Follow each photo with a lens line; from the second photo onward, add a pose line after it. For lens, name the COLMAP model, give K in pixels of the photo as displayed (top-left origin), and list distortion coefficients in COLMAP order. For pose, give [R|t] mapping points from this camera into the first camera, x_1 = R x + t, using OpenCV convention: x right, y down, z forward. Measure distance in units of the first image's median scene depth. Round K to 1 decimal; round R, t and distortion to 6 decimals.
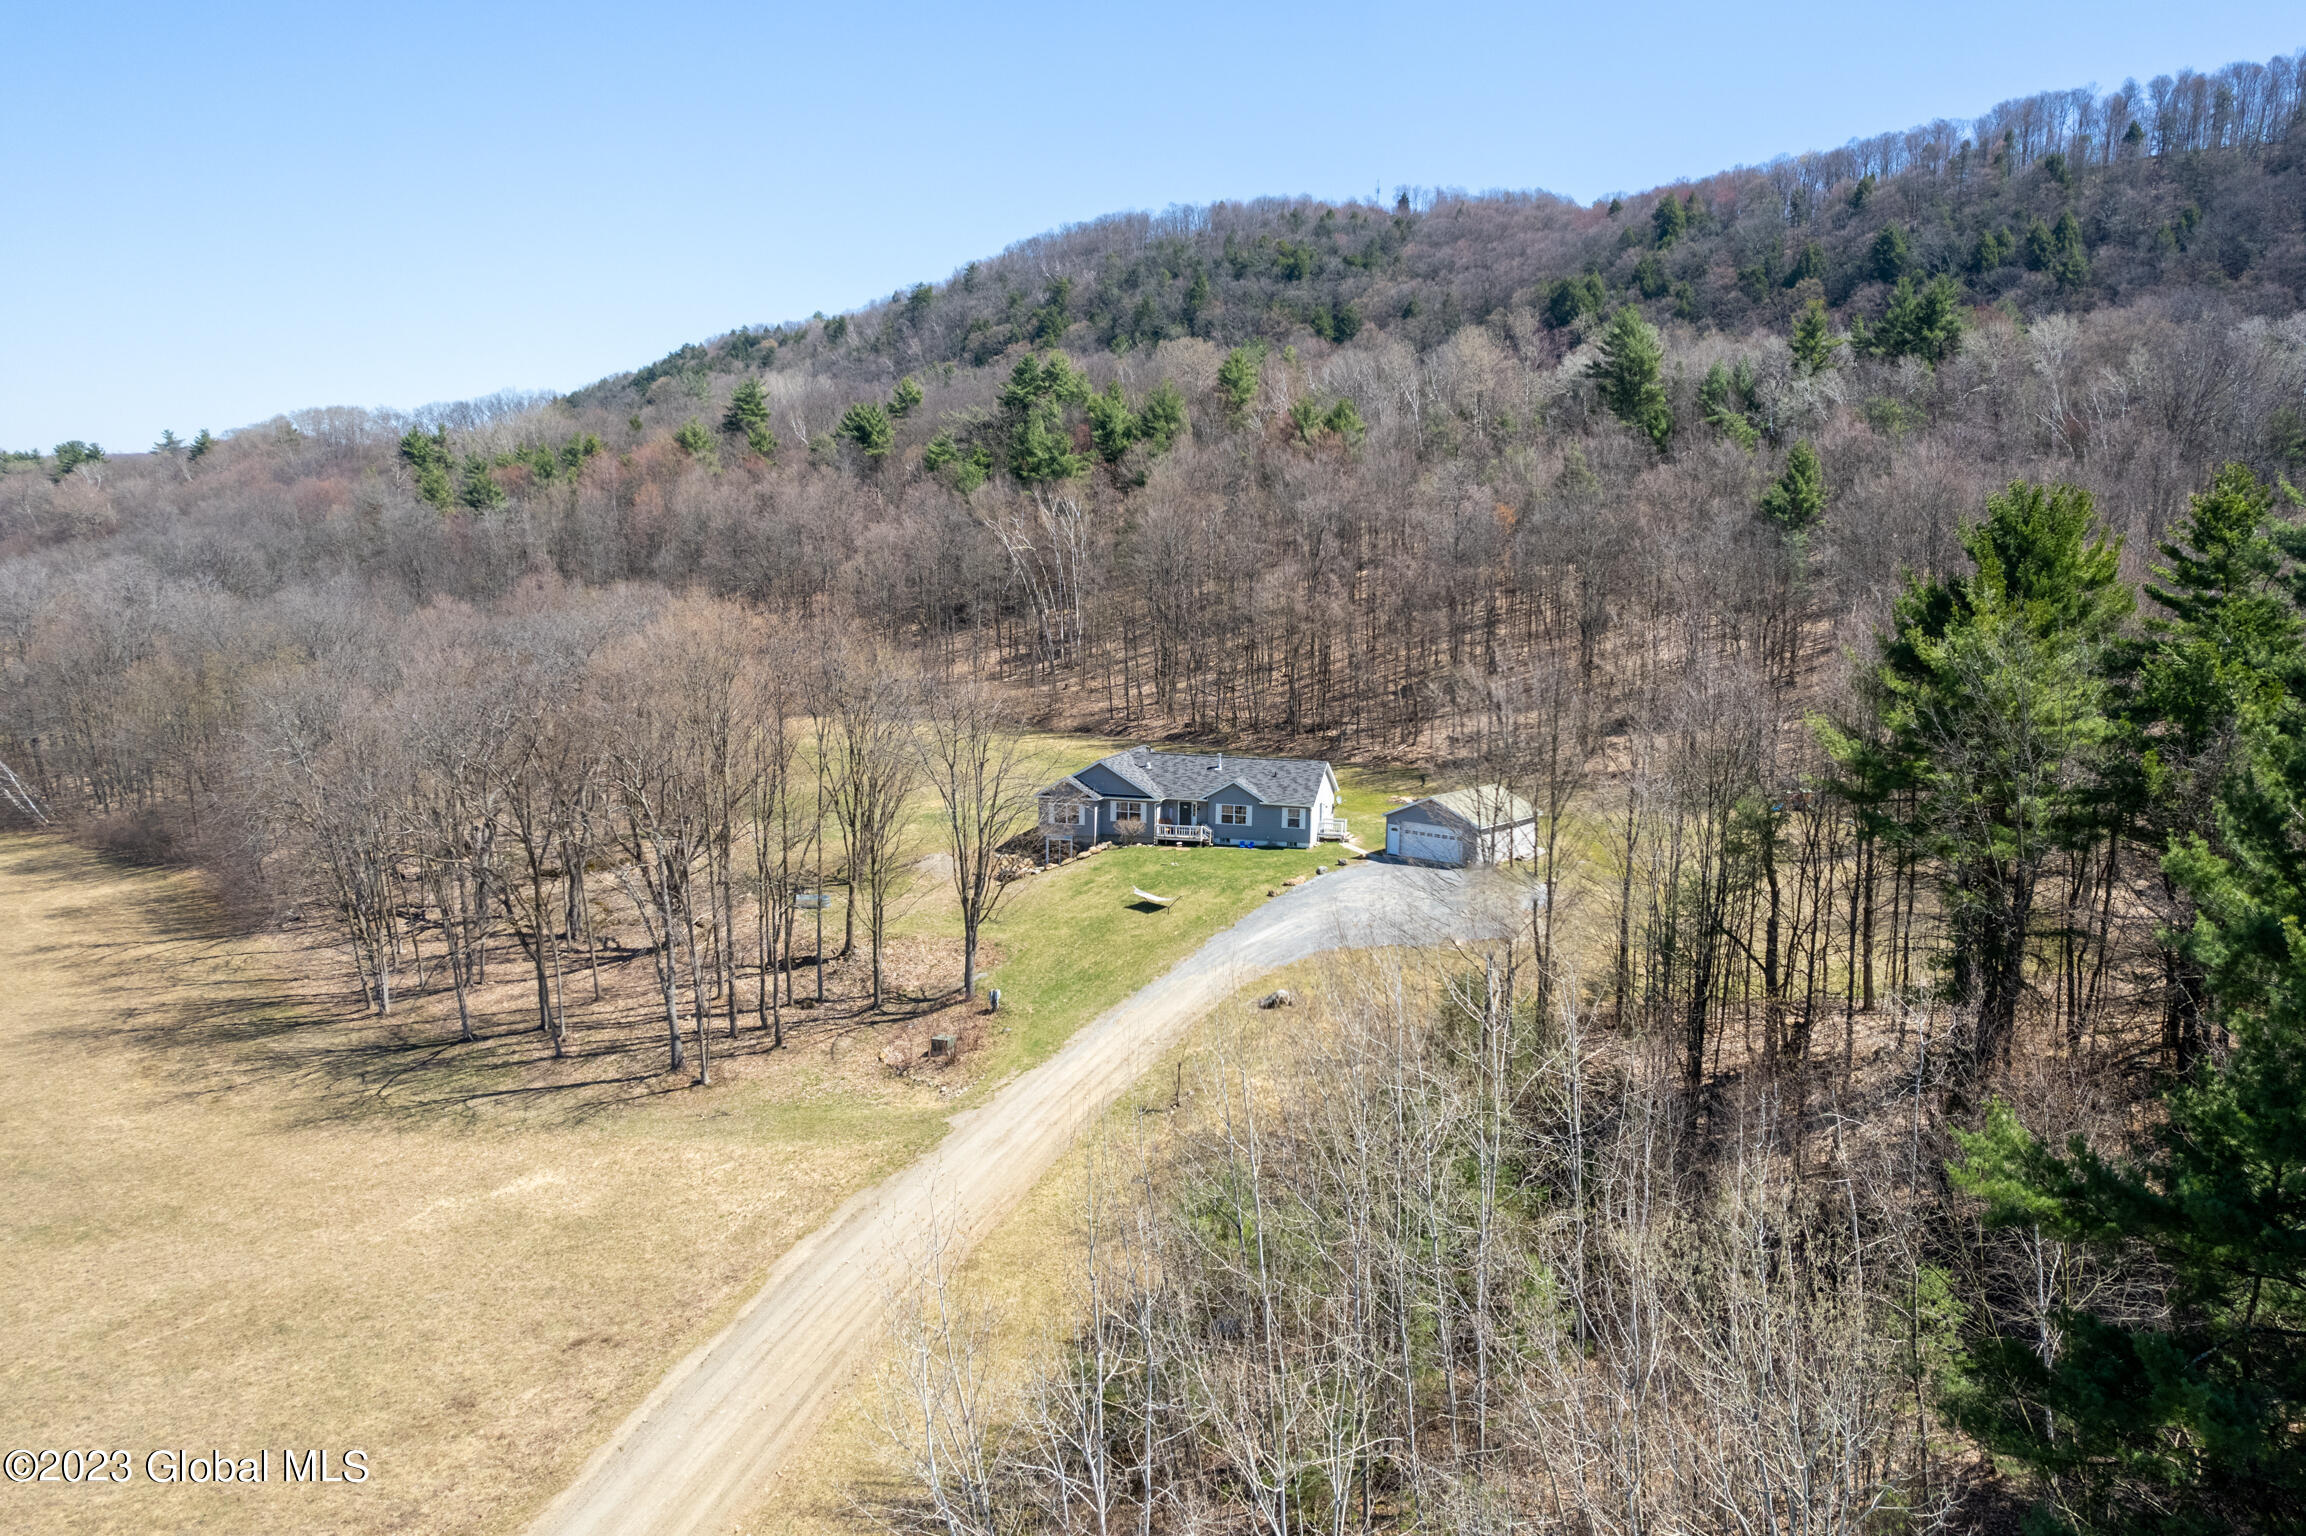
lens RADIAL K [[1634.3, 0, 1434.6], [0, 1634.3, 766.7], [0, 0, 1]] dist [-0.034449, -0.003738]
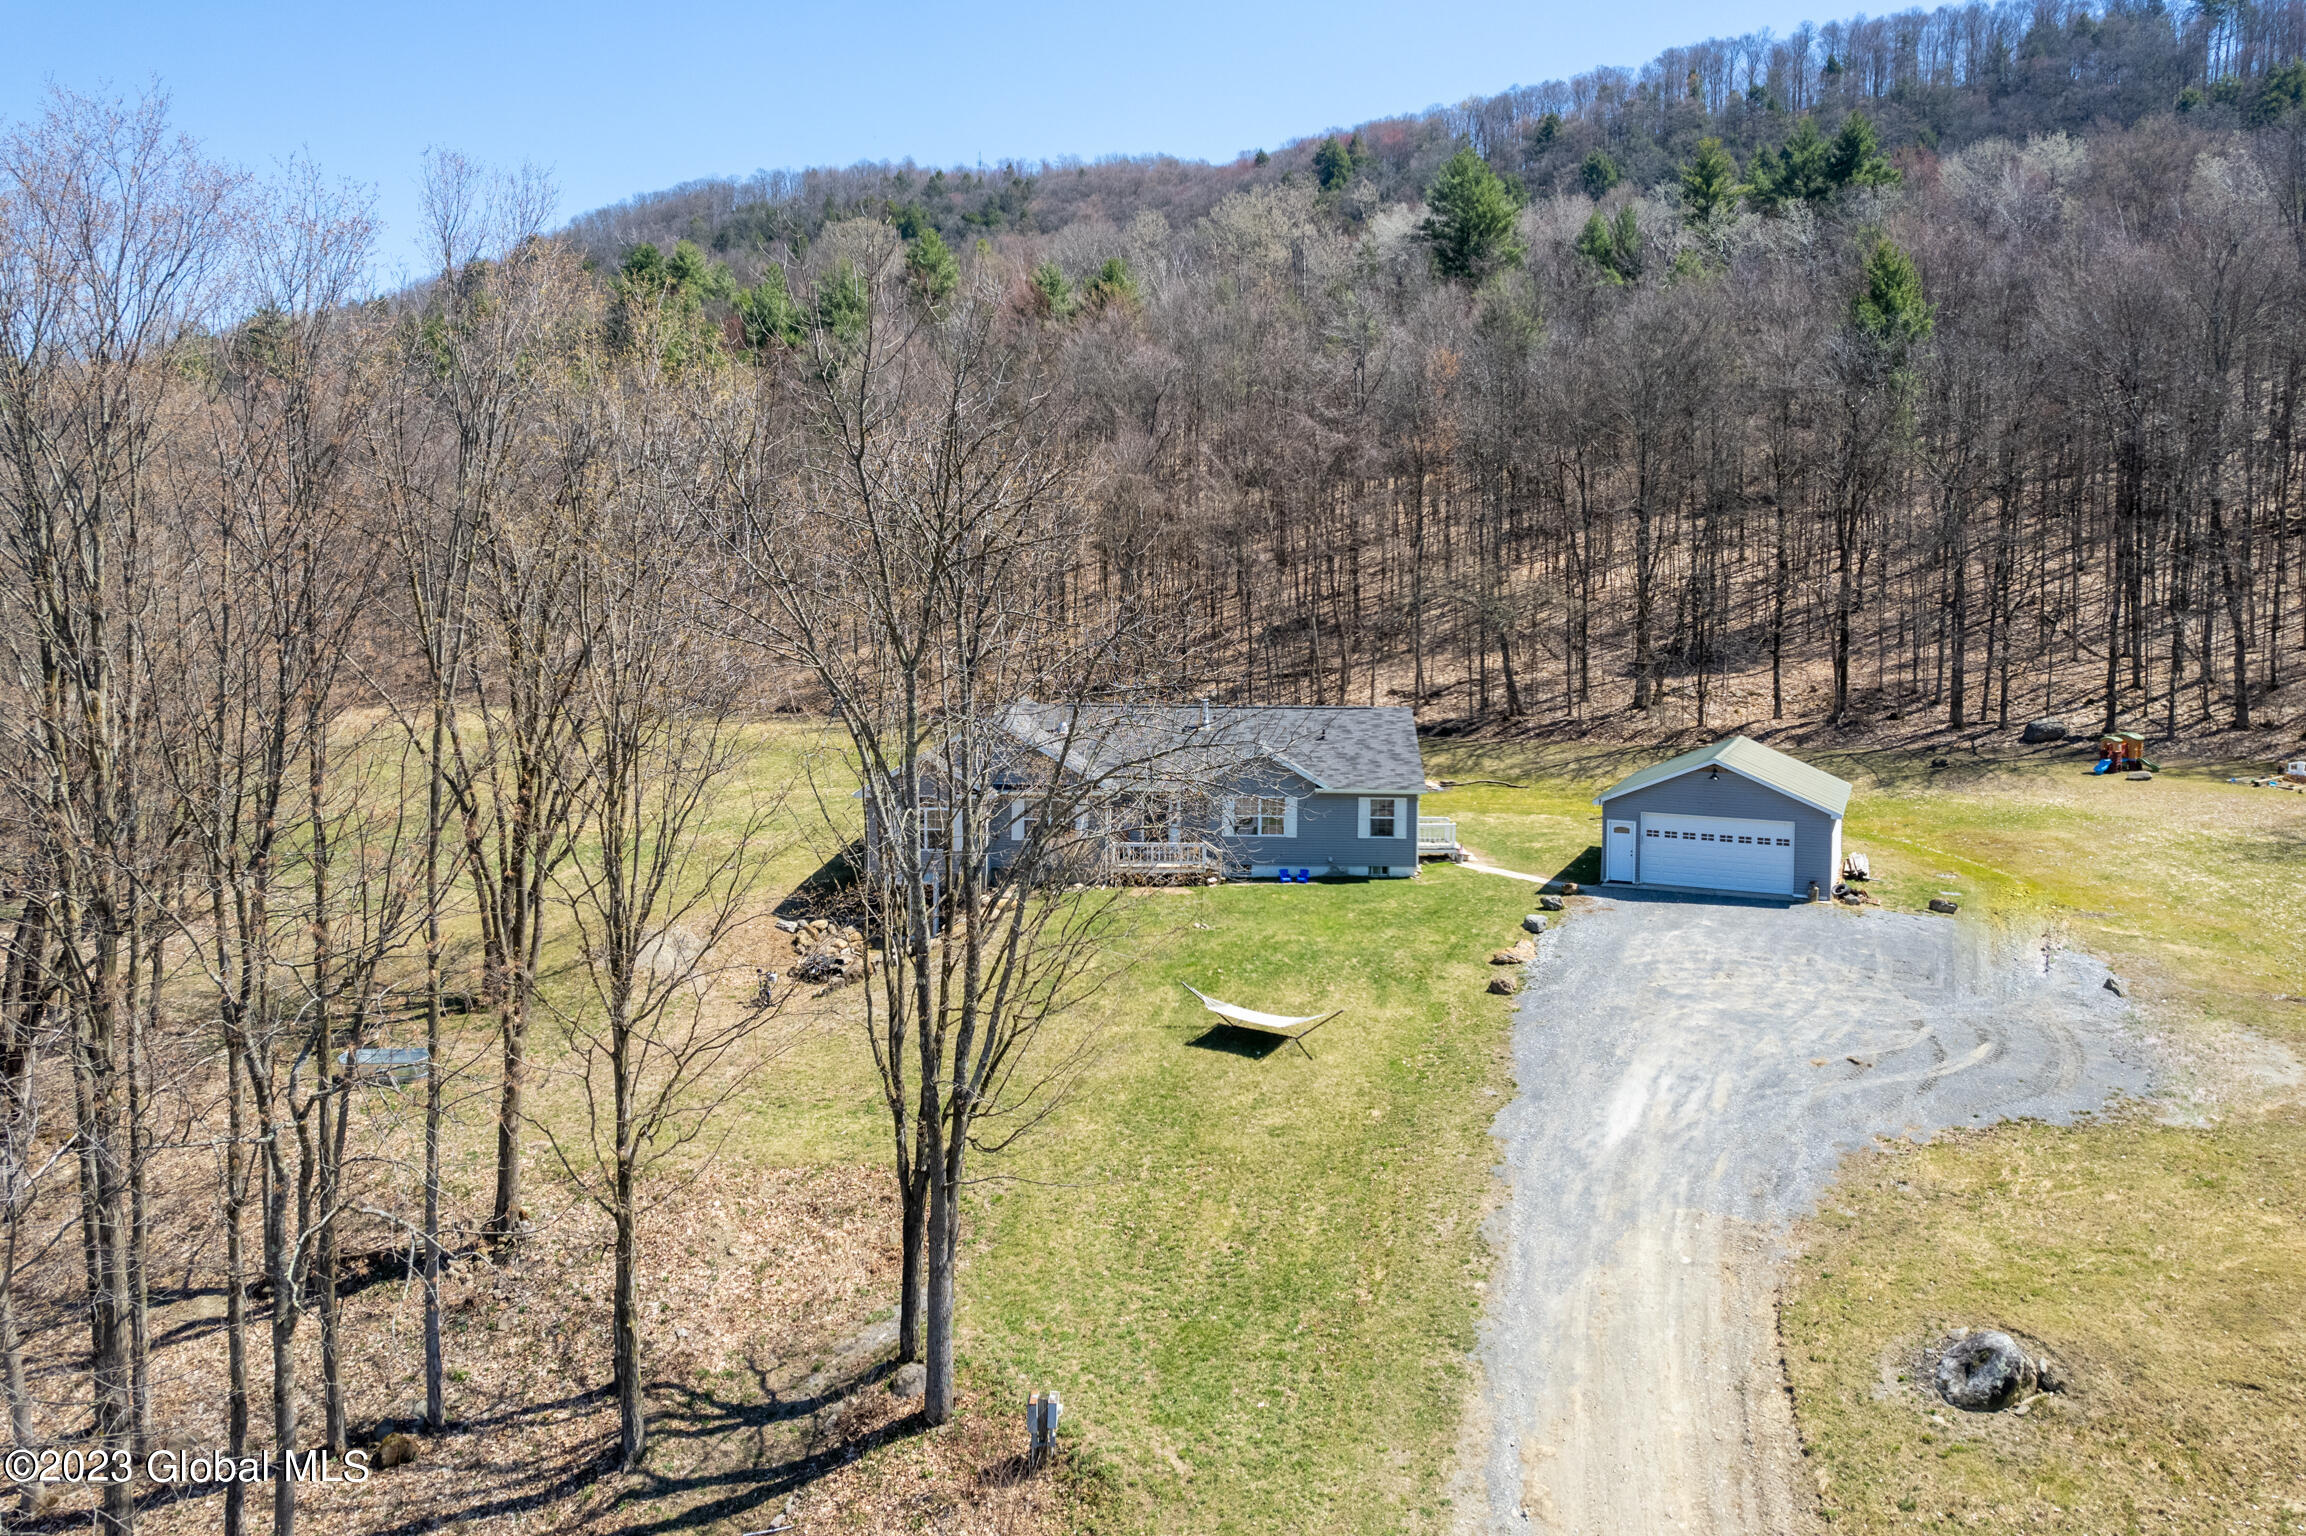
lens RADIAL K [[1592.9, 0, 1172.5], [0, 1592.9, 652.3], [0, 0, 1]] dist [-0.040025, 0.005543]
pose [[0.992372, -0.030297, 0.119495, -0.108950], [0.039963, 0.996046, -0.079344, 0.008878], [-0.116618, 0.083514, 0.989659, 0.272306]]
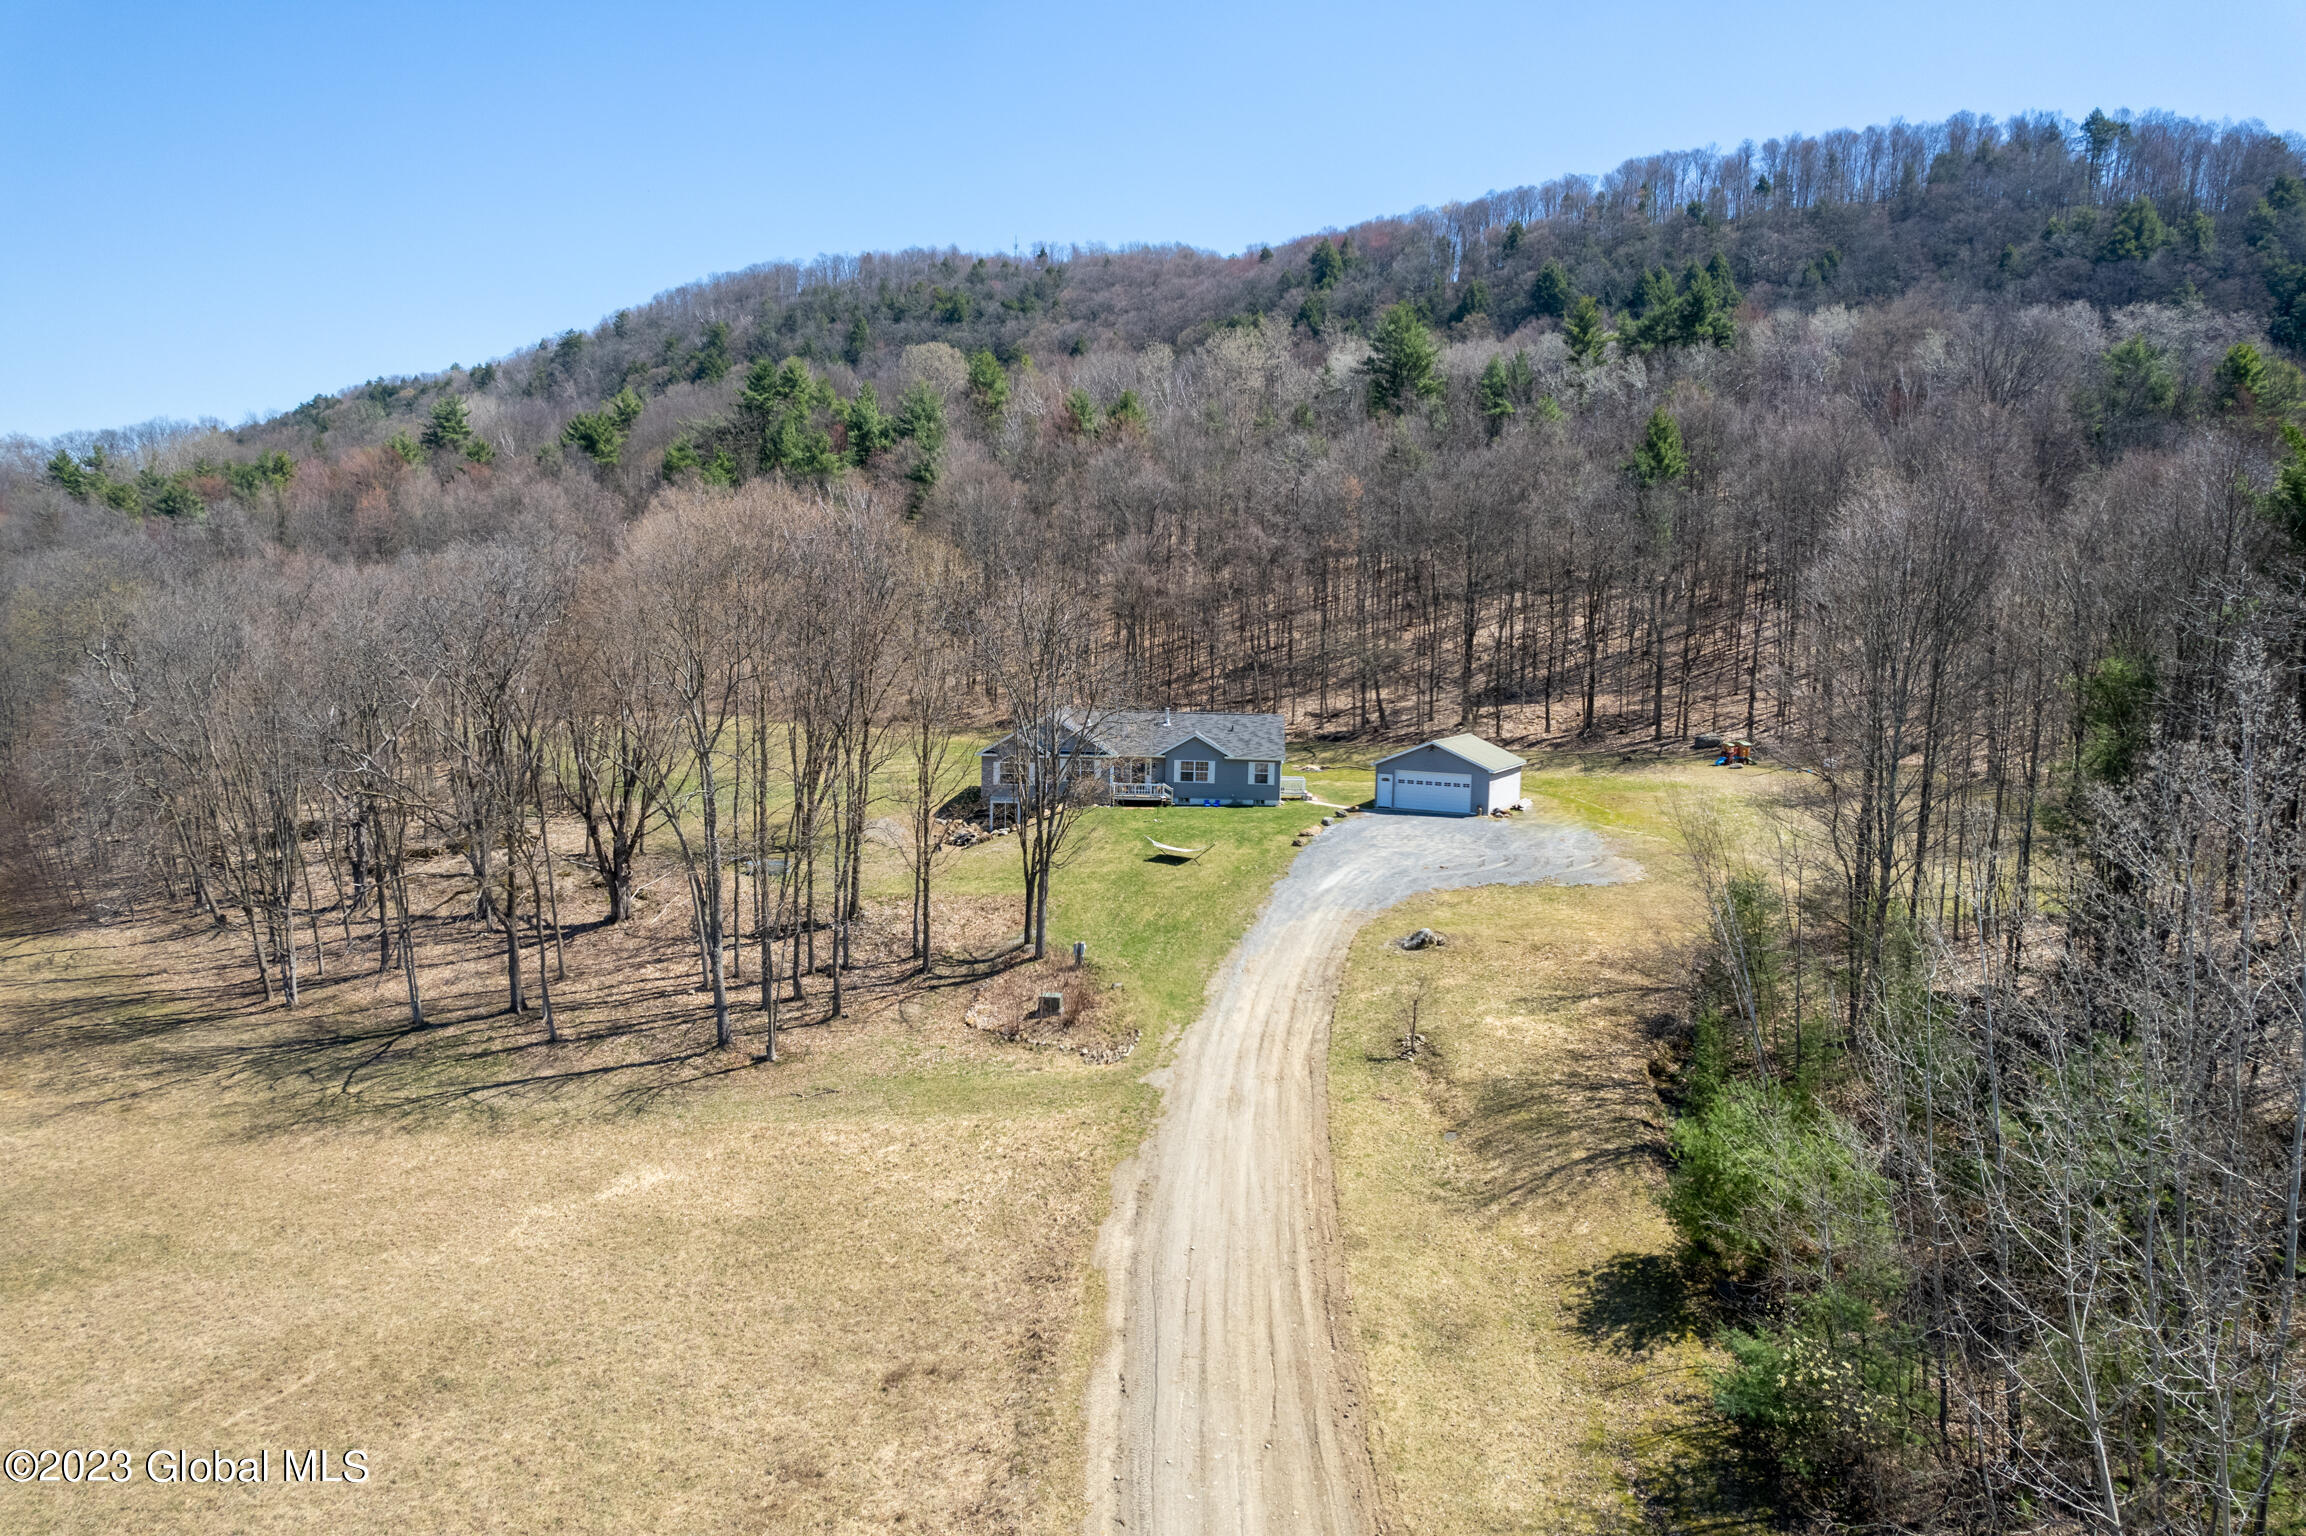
lens RADIAL K [[1539.6, 0, 1148.8], [0, 1539.6, 758.0], [0, 0, 1]] dist [-0.041505, -0.001868]
pose [[0.995549, -0.018898, 0.092332, -0.120432], [0.022358, 0.999081, -0.036581, 0.027856], [-0.091556, 0.038482, 0.995056, 0.075586]]
